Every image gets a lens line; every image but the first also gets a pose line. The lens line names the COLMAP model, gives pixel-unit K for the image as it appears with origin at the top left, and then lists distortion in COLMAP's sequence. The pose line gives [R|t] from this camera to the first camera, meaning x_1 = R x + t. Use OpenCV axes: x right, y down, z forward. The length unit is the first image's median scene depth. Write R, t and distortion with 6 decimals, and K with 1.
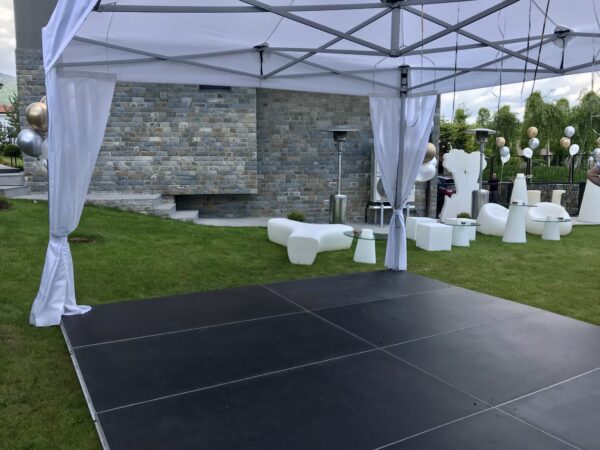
lens RADIAL K [[489.5, 0, 298.4], [0, 489.5, 221.2], [0, 0, 1]] dist [-0.001198, 0.011455]
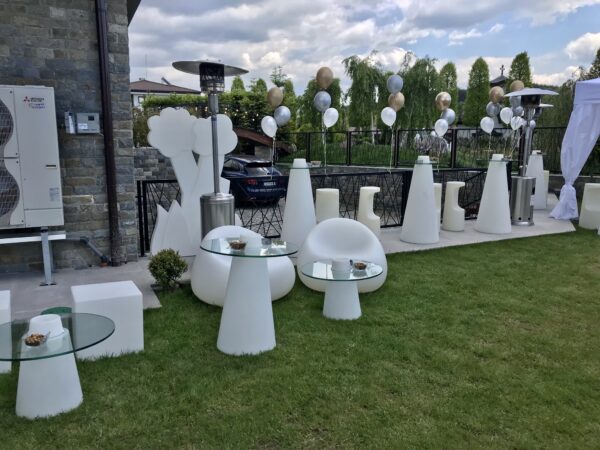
lens RADIAL K [[489.5, 0, 298.5], [0, 489.5, 226.6], [0, 0, 1]] dist [-0.001198, 0.011455]
pose [[0.955032, -0.042969, 0.293372, 0.292745], [0.026067, 0.997780, 0.061284, -0.056426], [-0.295354, -0.050881, 0.954032, 0.494826]]
